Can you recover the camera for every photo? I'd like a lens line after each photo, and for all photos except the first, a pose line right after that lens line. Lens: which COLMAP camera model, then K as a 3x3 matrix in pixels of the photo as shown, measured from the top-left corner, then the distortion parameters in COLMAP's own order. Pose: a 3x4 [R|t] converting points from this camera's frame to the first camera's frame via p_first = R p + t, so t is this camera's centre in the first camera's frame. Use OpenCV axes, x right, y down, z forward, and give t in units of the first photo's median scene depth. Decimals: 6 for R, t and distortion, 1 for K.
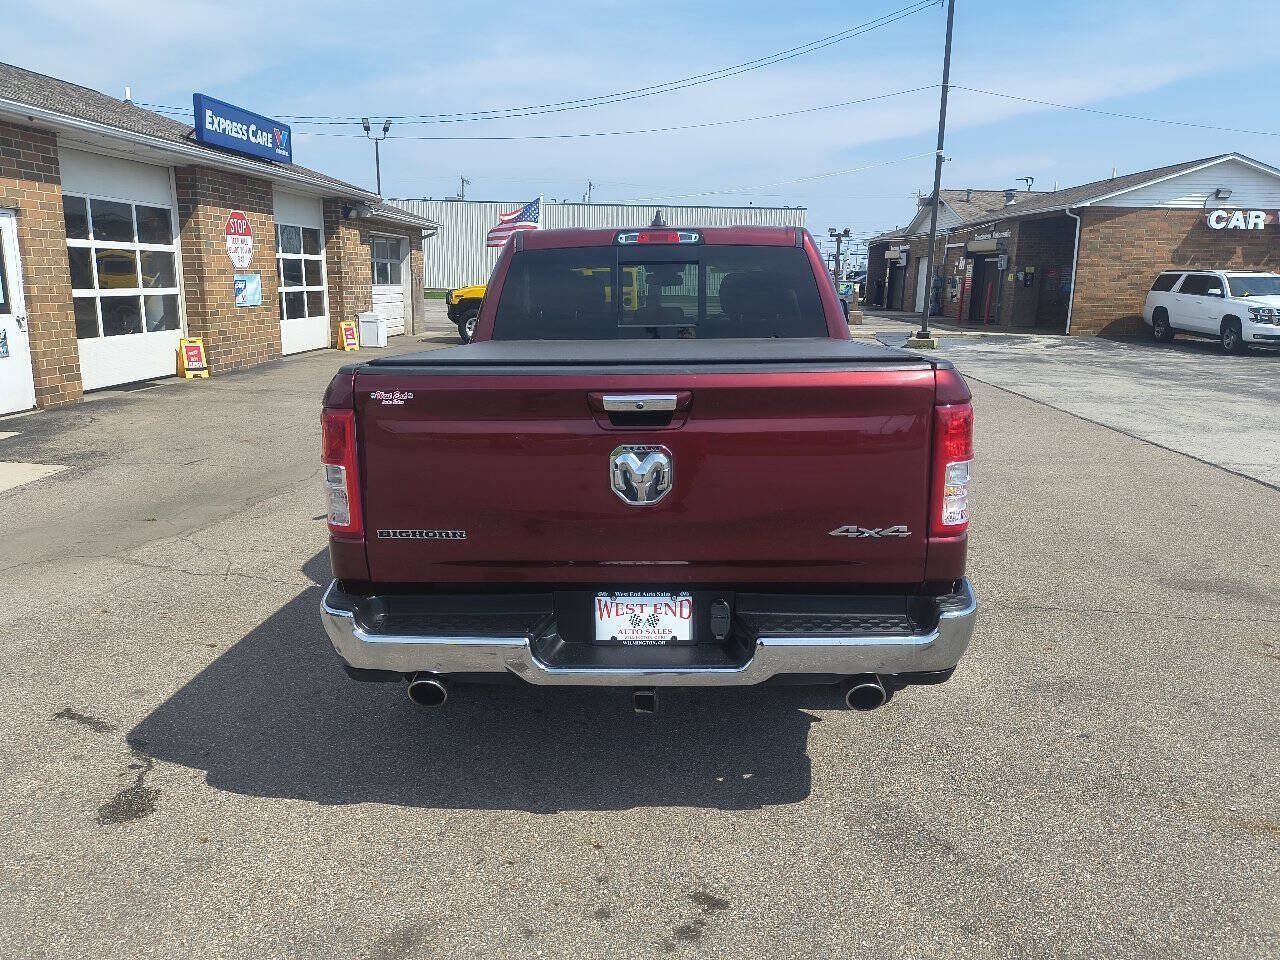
lens RADIAL K [[936.7, 0, 632.2], [0, 936.7, 482.0], [0, 0, 1]] dist [0.035717, -0.045467]
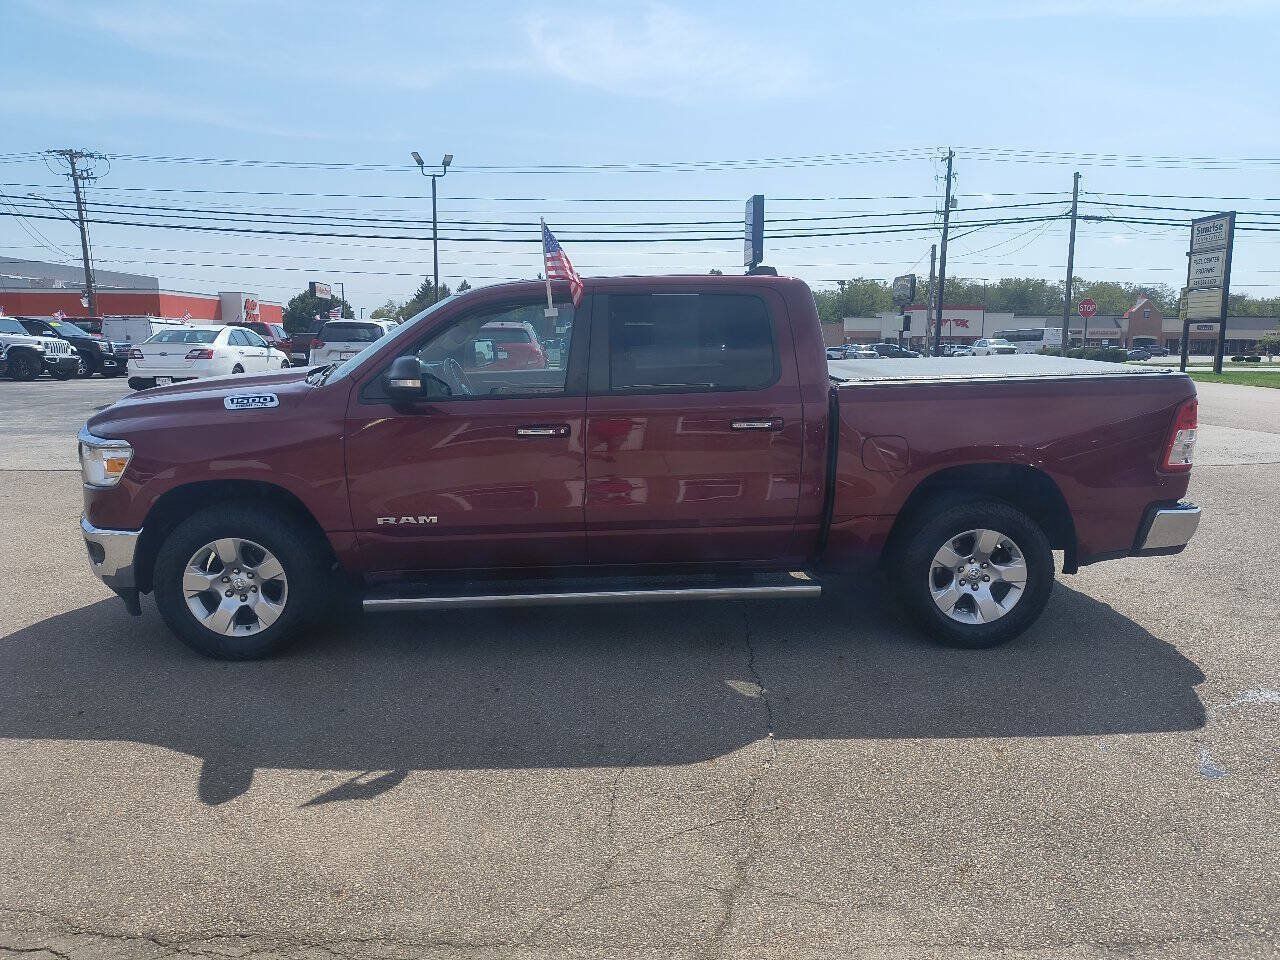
lens RADIAL K [[933.9, 0, 640.0], [0, 933.9, 480.0], [0, 0, 1]] dist [0.042904, -0.056828]
pose [[-0.095510, -0.171227, 0.980591, -0.207068], [0.204130, 0.960790, 0.187652, -0.049225], [-0.974273, 0.218091, -0.056812, 0.223923]]
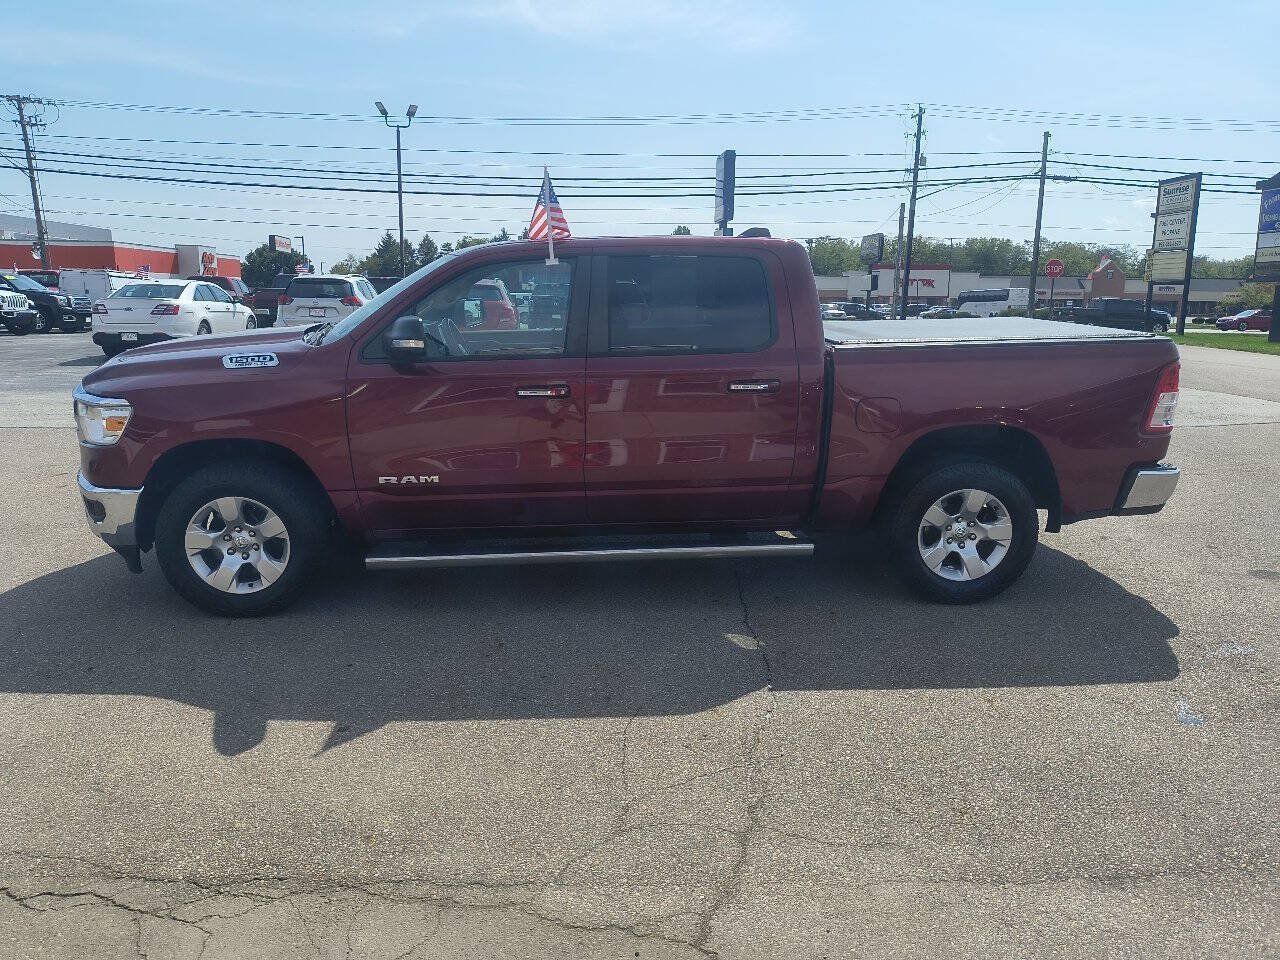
lens RADIAL K [[936.7, 0, 632.2], [0, 936.7, 482.0], [0, 0, 1]] dist [0.035717, -0.045467]
pose [[-0.123930, -0.215920, 0.968514, -0.209558], [0.195870, 0.951512, 0.237193, -0.051375], [-0.972767, 0.219098, -0.075628, 0.230477]]
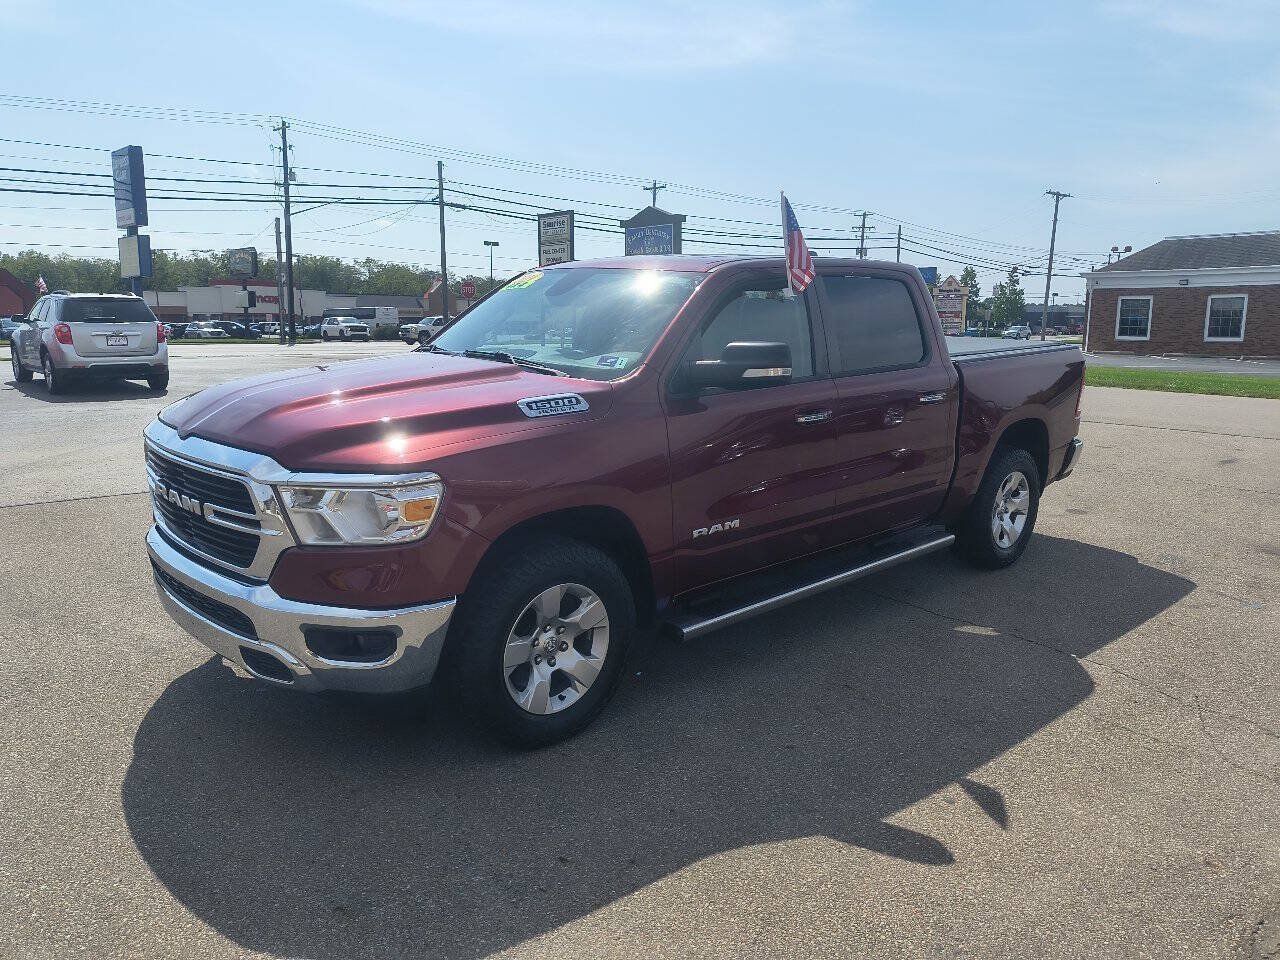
lens RADIAL K [[927.4, 0, 643.3], [0, 927.4, 485.0], [0, 0, 1]] dist [0.095132, -0.150467]
pose [[-0.726931, -0.145316, 0.671159, -0.125378], [0.124354, 0.933339, 0.336770, -0.077933], [-0.675357, 0.328270, -0.660403, 0.365387]]
